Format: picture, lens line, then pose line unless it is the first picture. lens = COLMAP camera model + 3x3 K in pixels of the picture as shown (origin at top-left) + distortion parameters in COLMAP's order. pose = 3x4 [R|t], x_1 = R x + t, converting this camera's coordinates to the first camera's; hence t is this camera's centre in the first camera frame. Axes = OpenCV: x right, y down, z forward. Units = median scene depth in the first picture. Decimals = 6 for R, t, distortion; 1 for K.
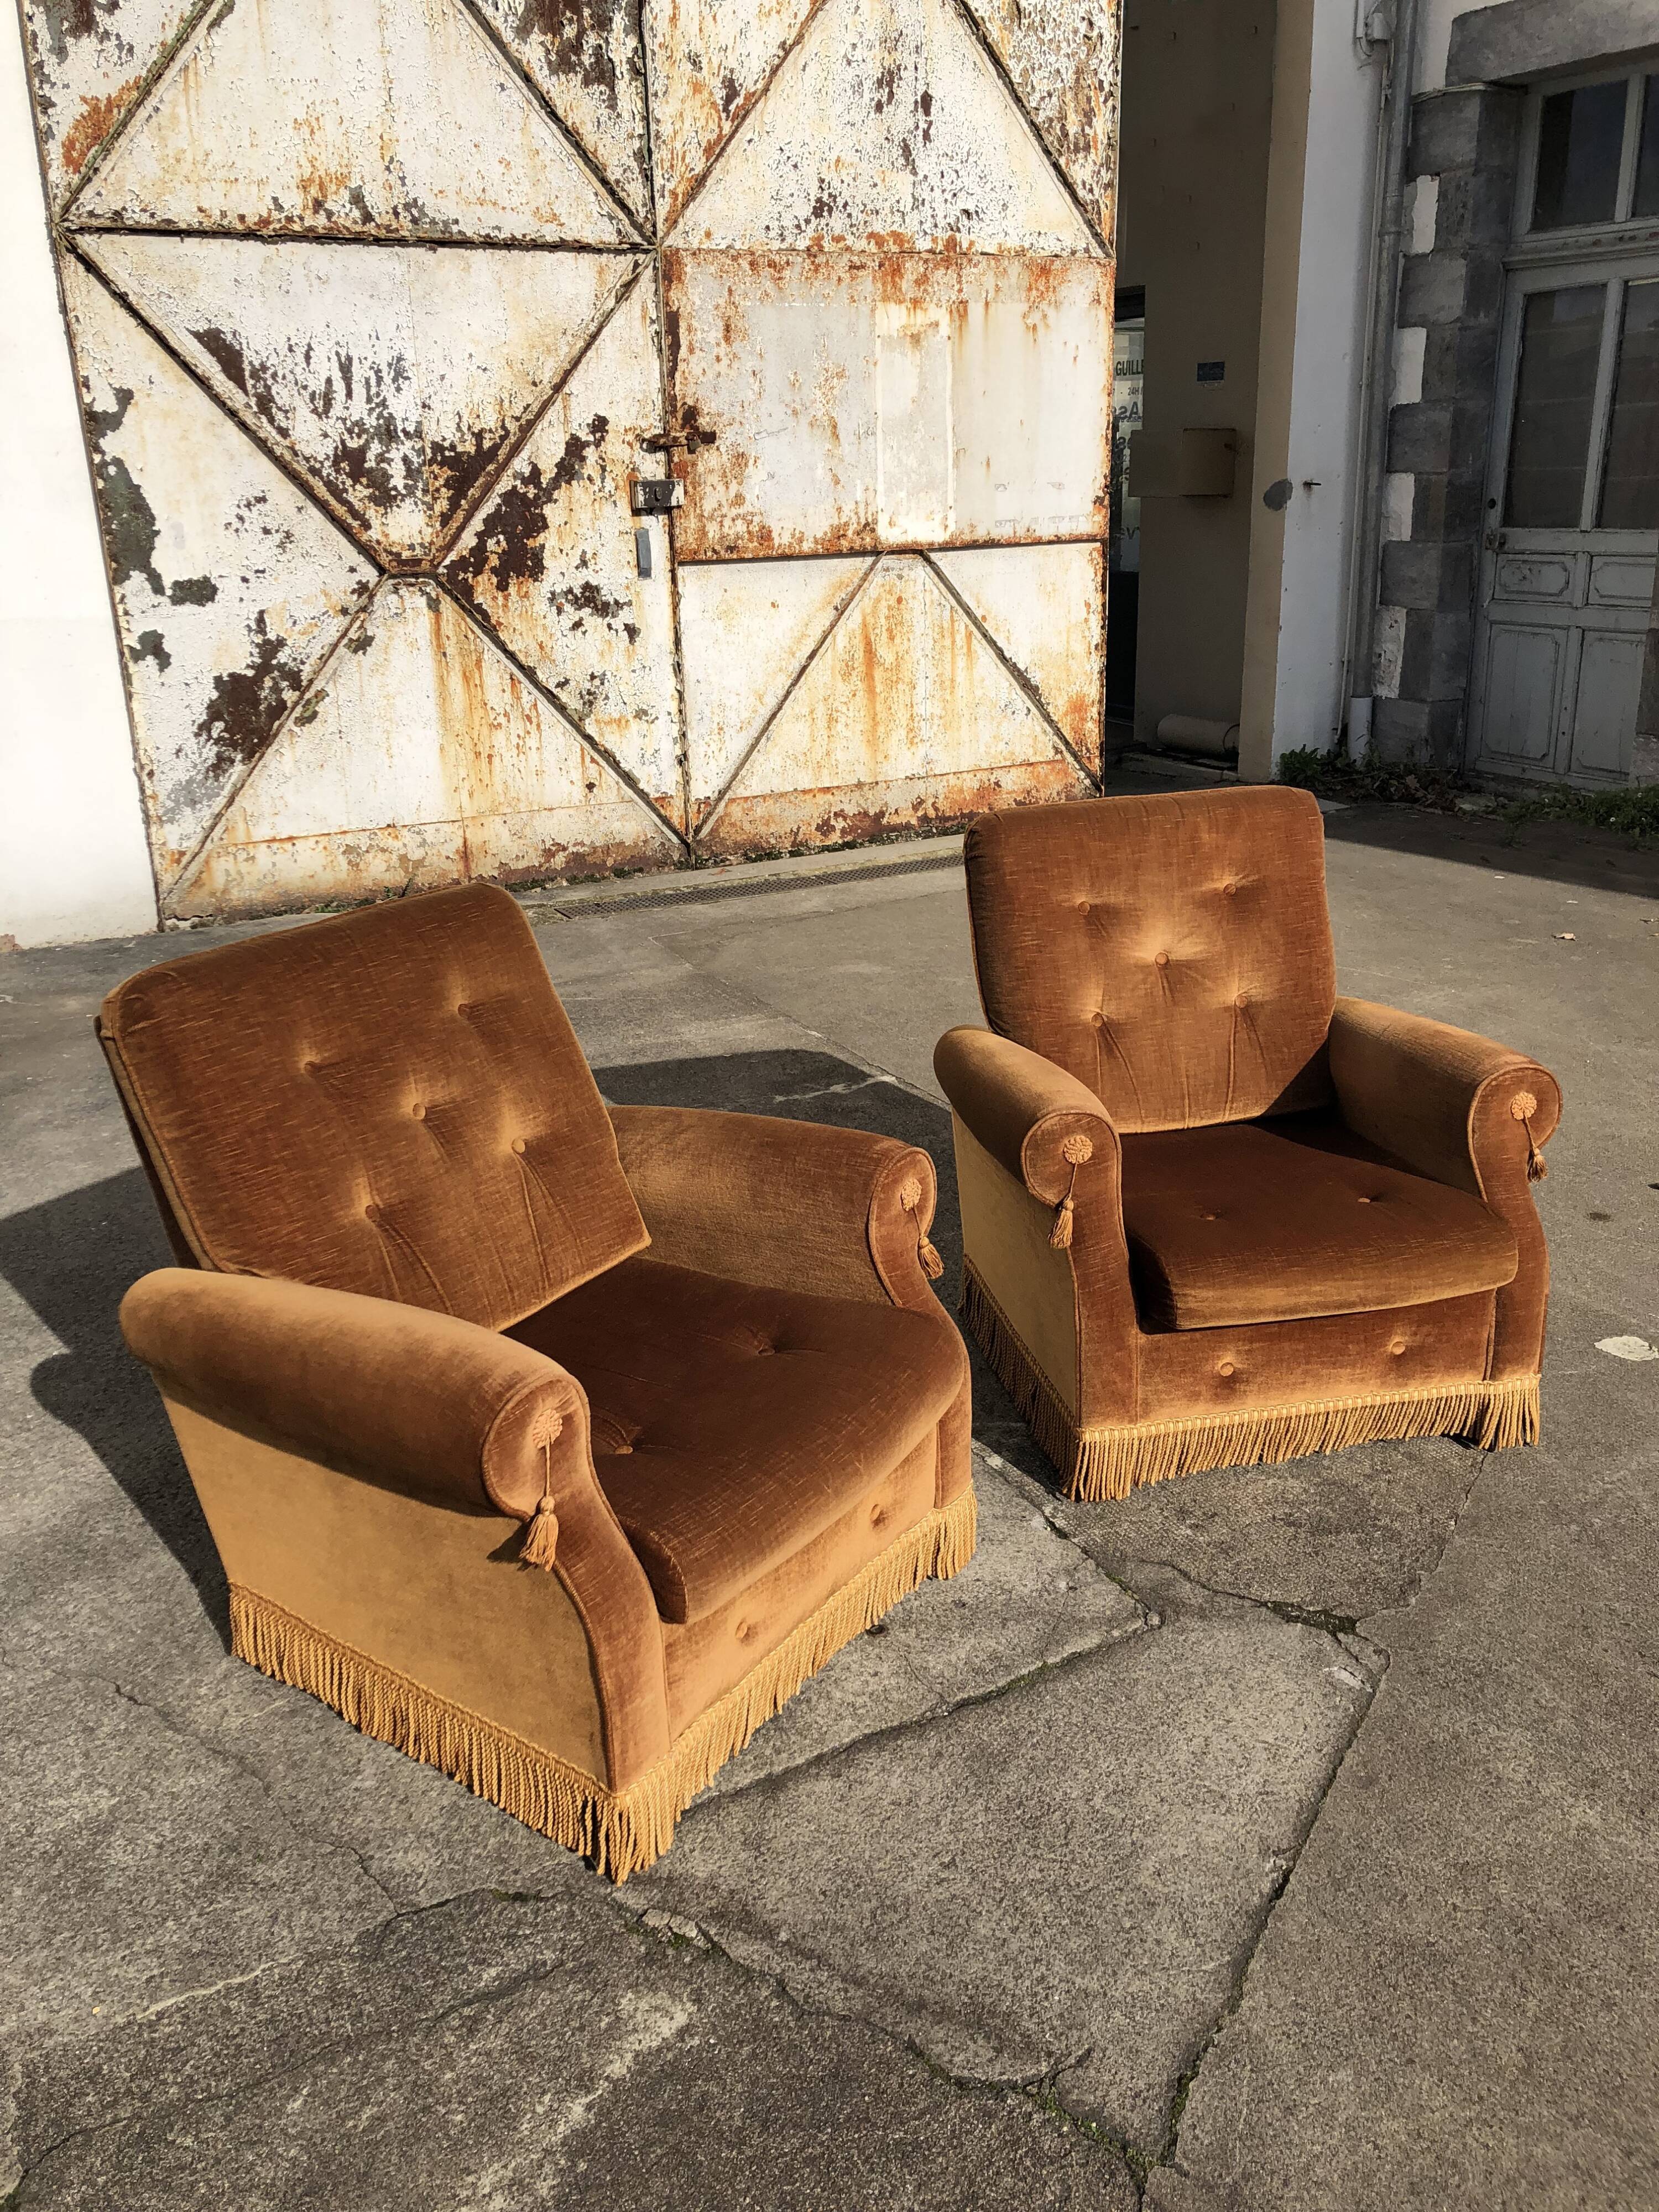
lens RADIAL K [[1779.4, 0, 830.5], [0, 1779.4, 1071.4], [0, 0, 1]] dist [0.008429, 0.008557]
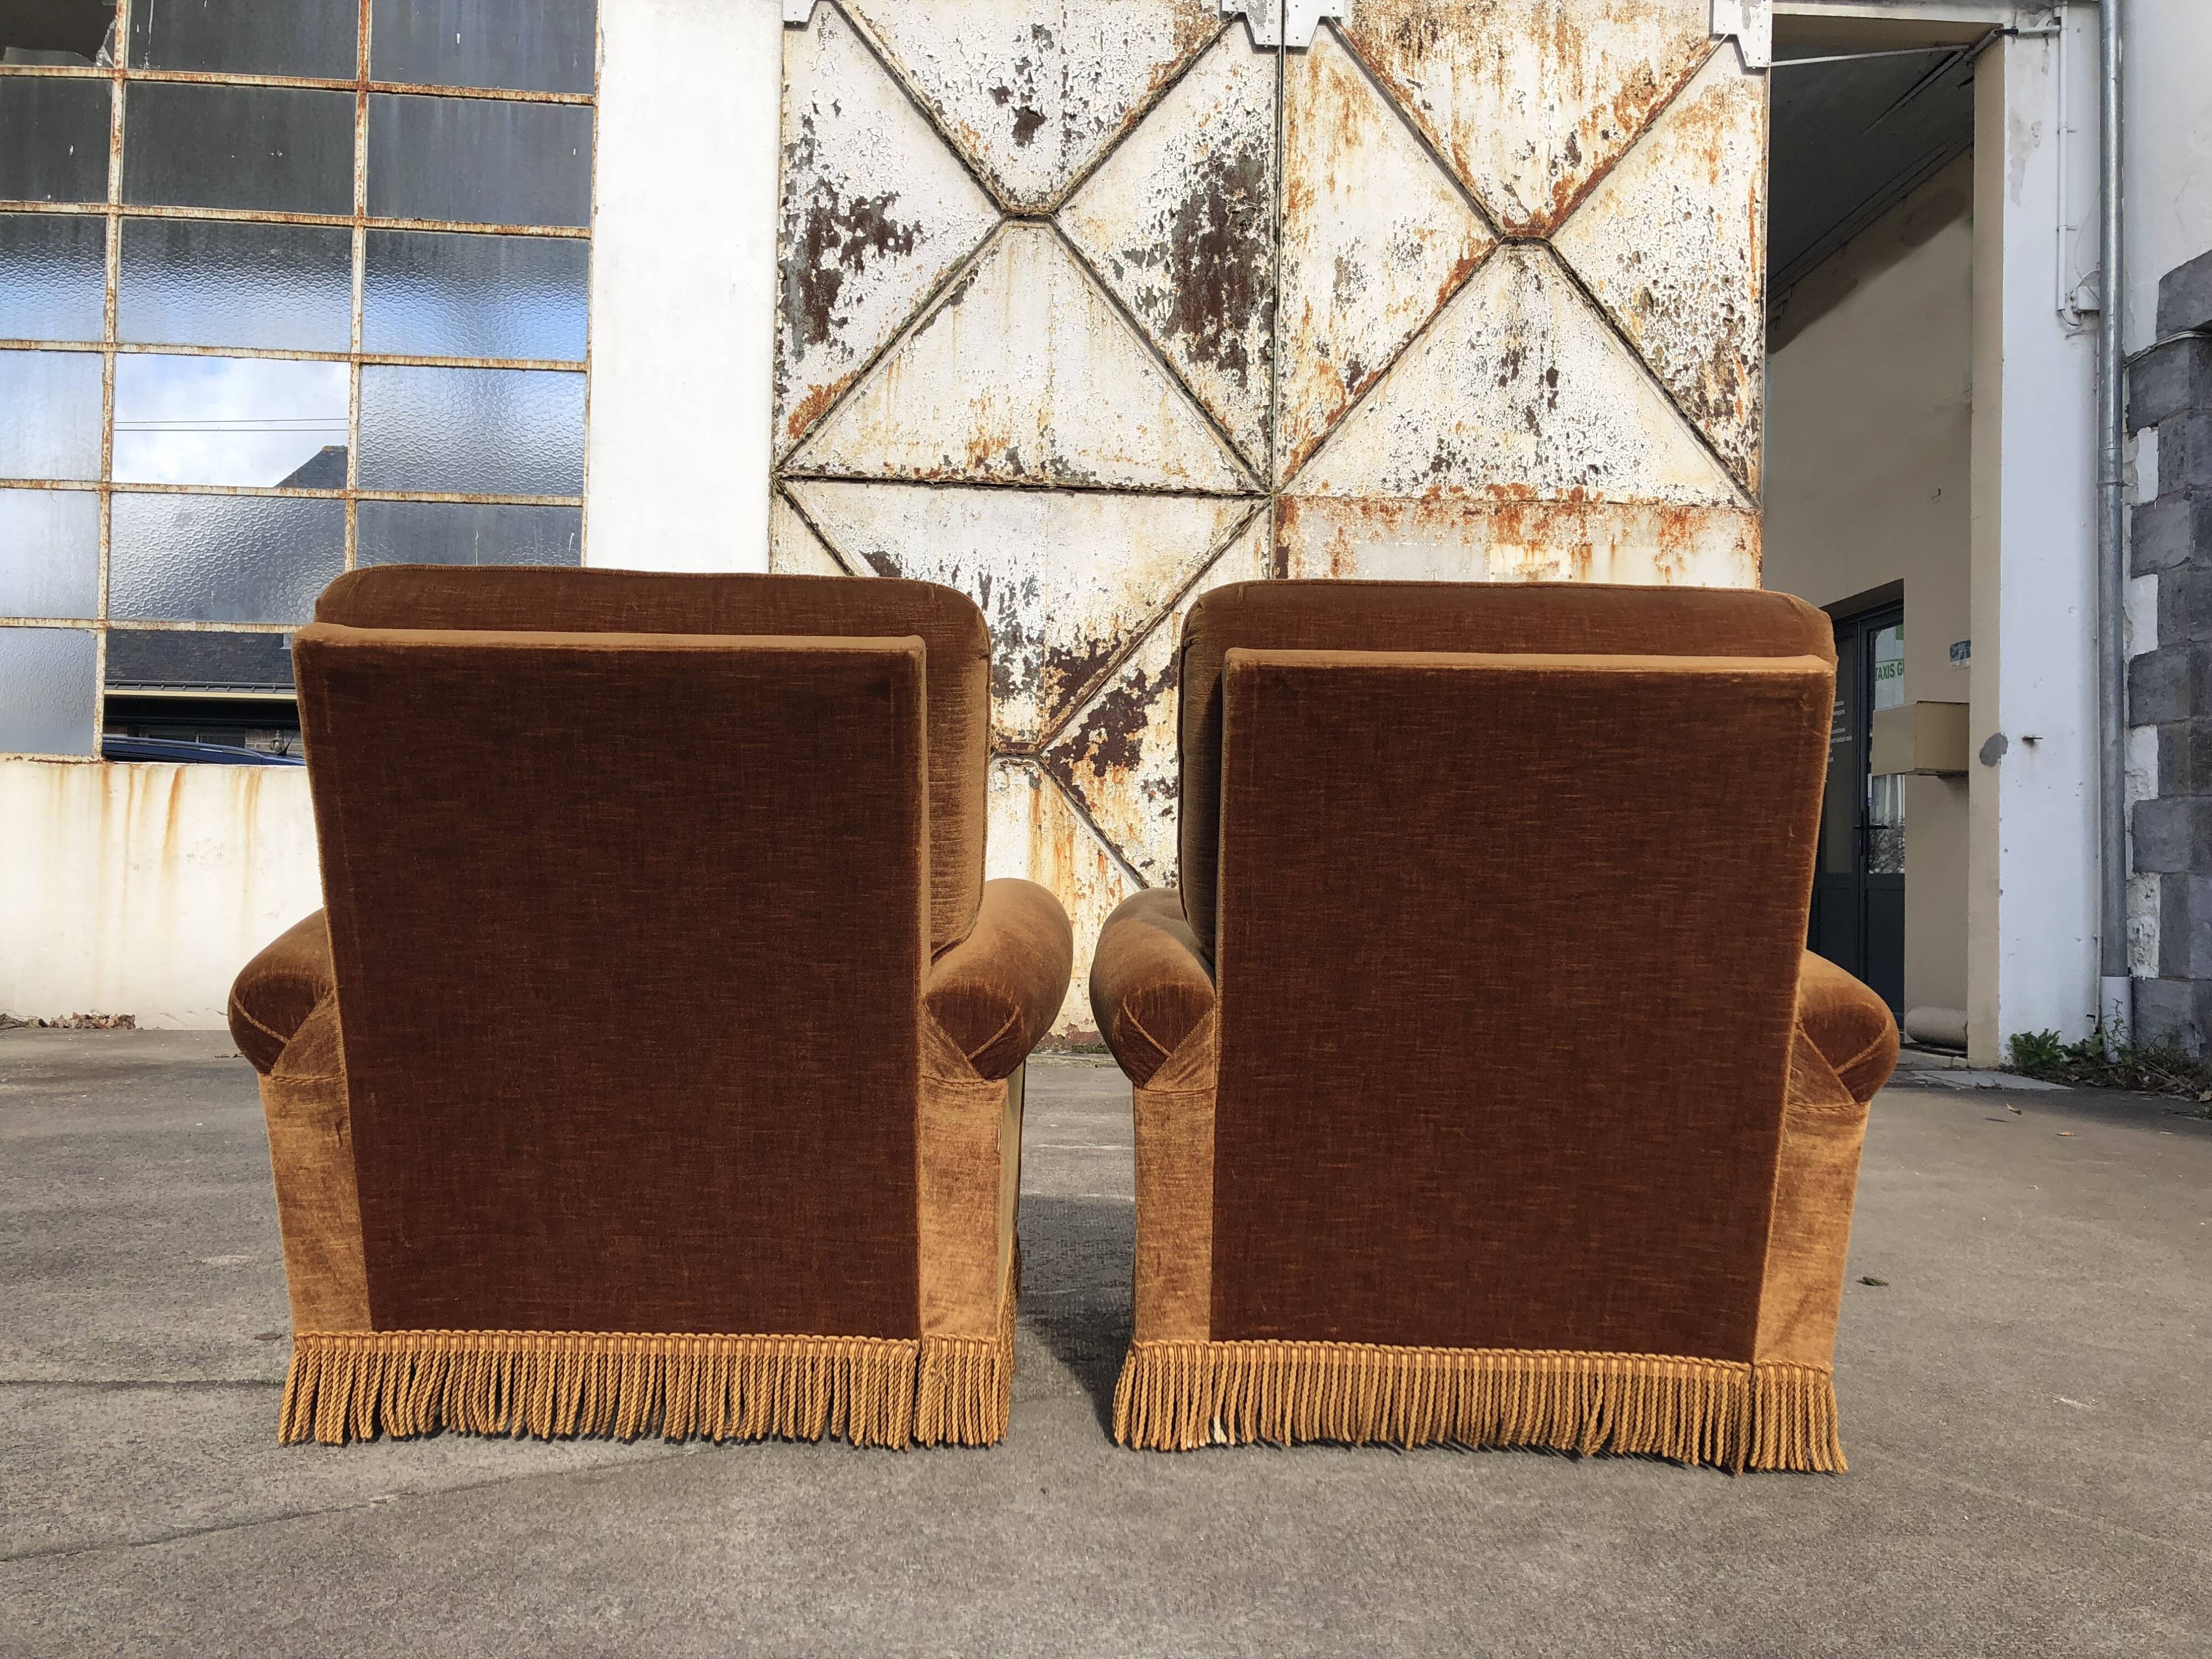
lens RADIAL K [[1779.4, 0, 1120.7], [0, 1779.4, 847.5], [0, 0, 1]] dist [0.008429, 0.008557]
pose [[0.910130, 0.036295, -0.412729, 0.289235], [-0.176935, 0.934800, -0.307965, 0.109480], [0.374642, 0.353315, 0.857212, 0.082573]]
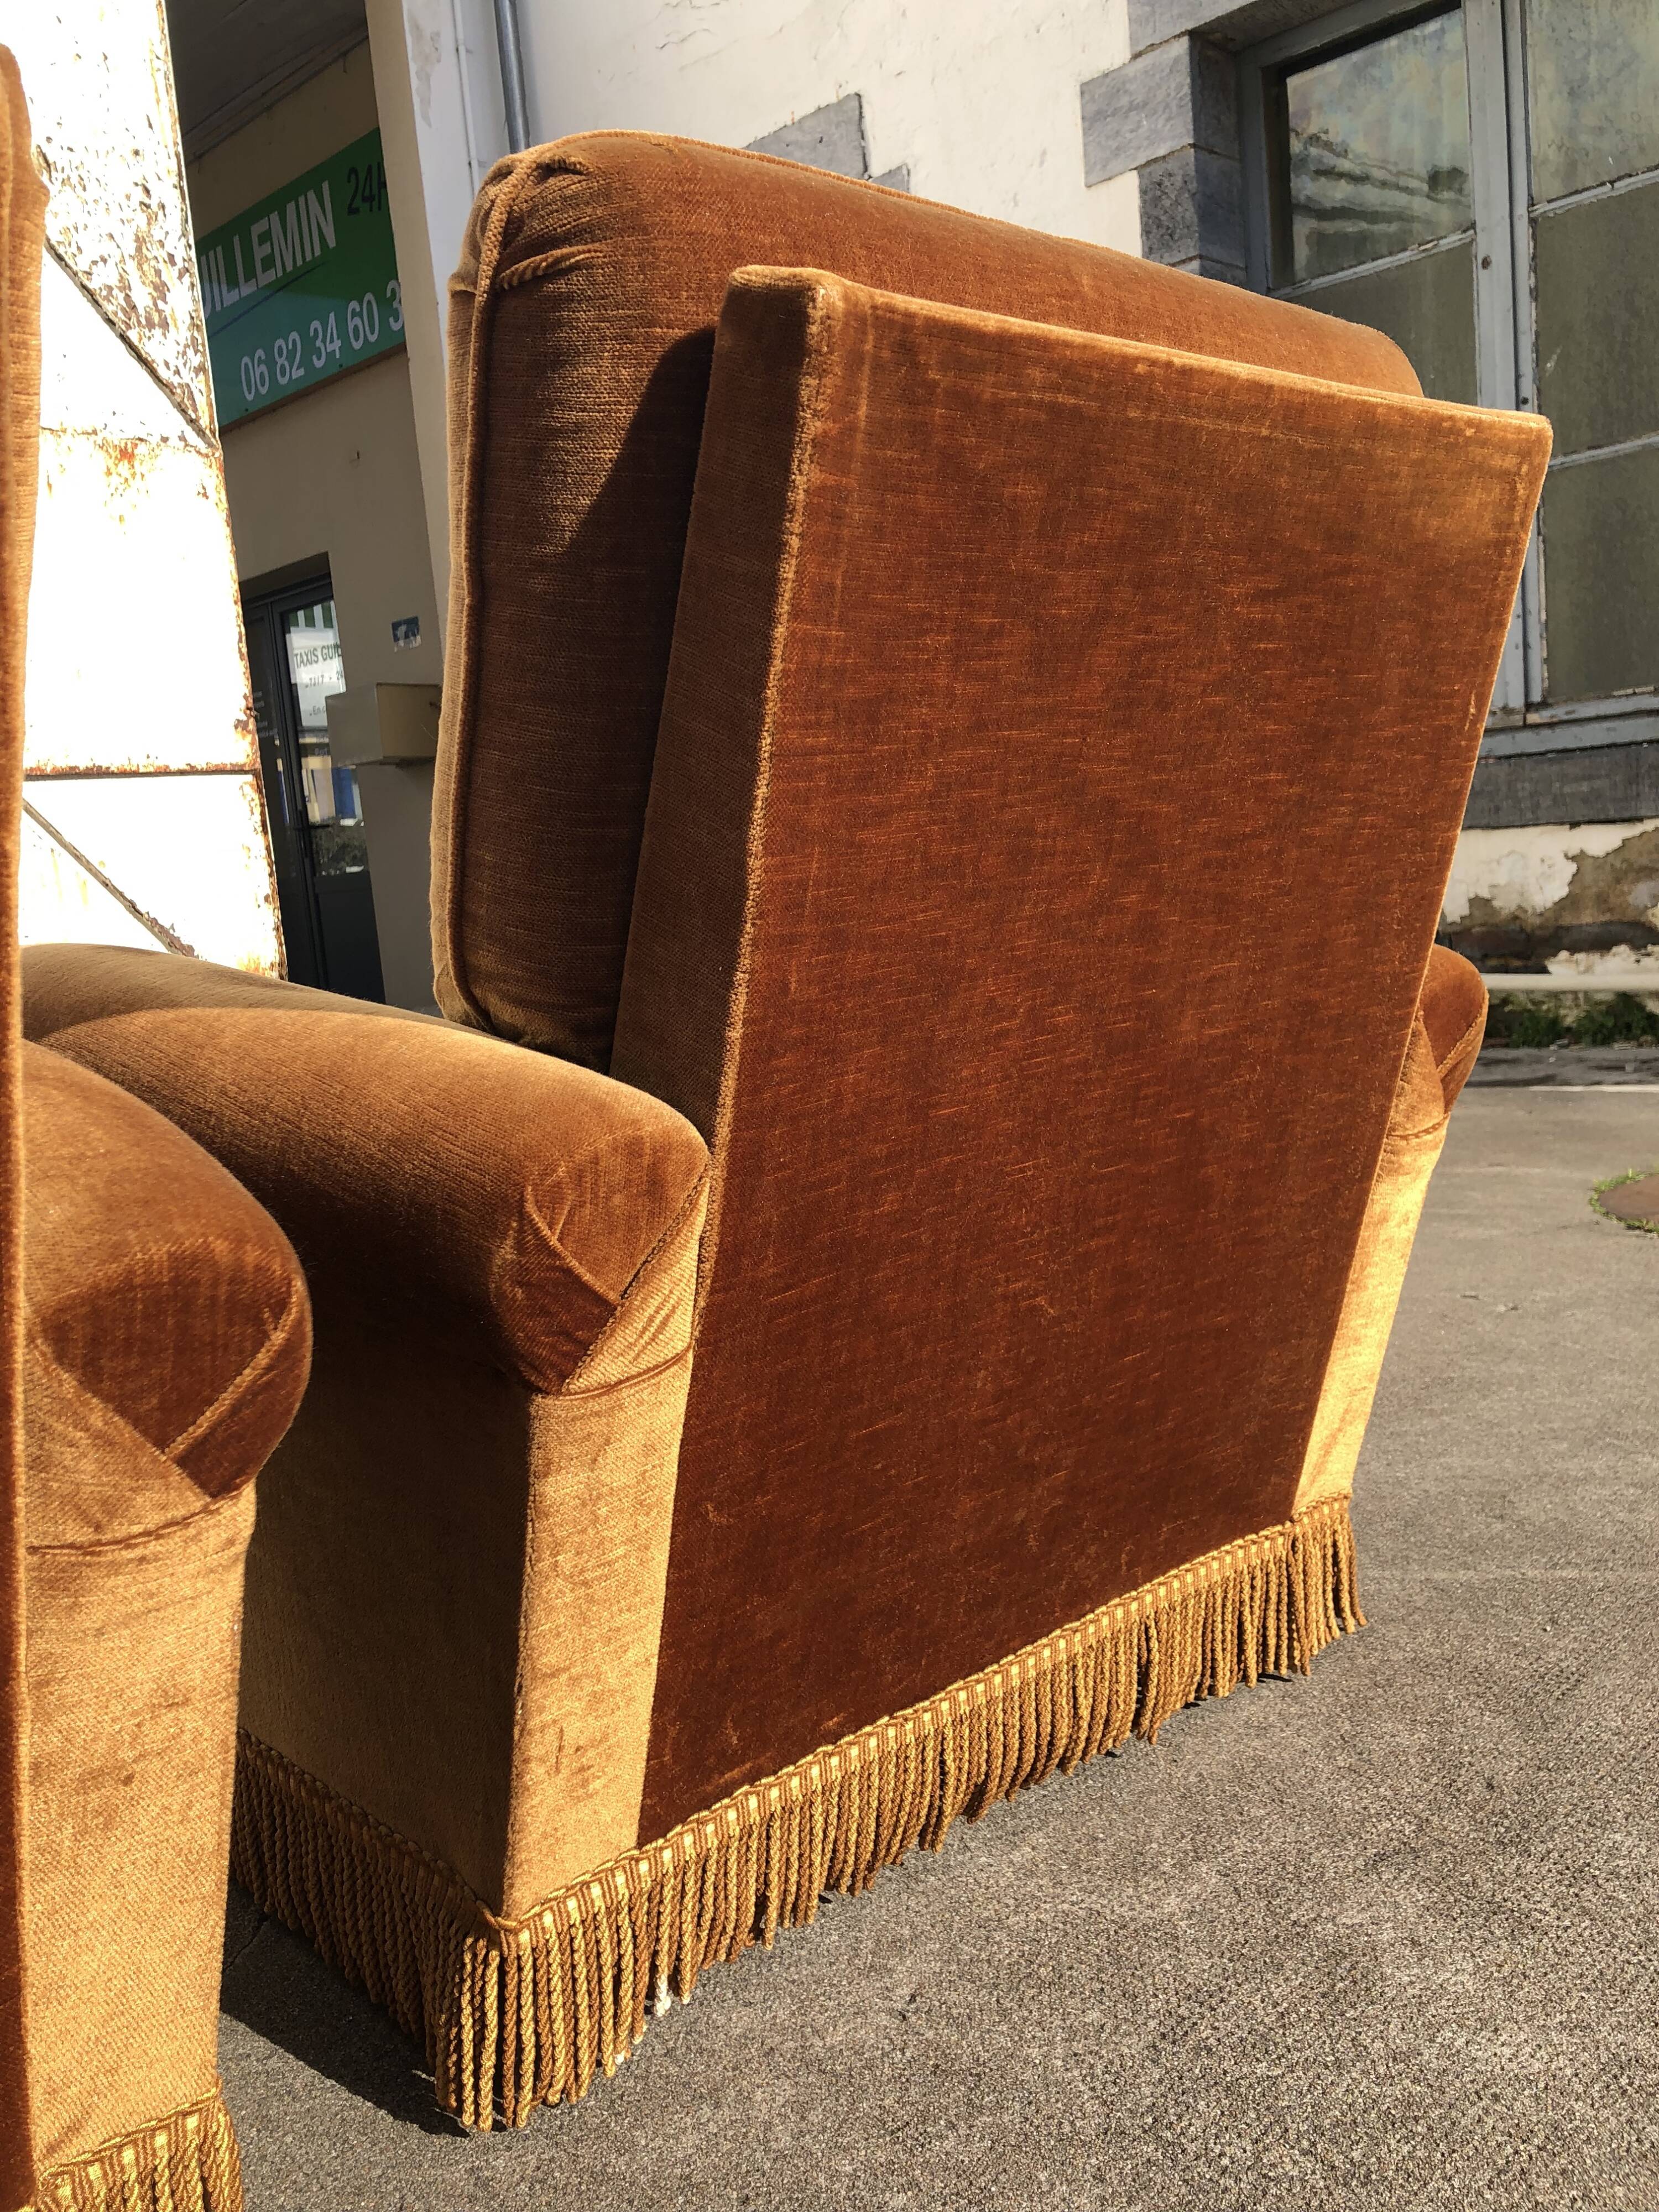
lens RADIAL K [[1779.4, 0, 828.5], [0, 1779.4, 1103.6], [0, 0, 1]] dist [0.008429, 0.008557]
pose [[0.944393, -0.098980, 0.313567, 0.155949], [0.163921, 0.968391, -0.188012, 0.063050], [-0.285046, 0.228957, 0.930767, 0.223782]]
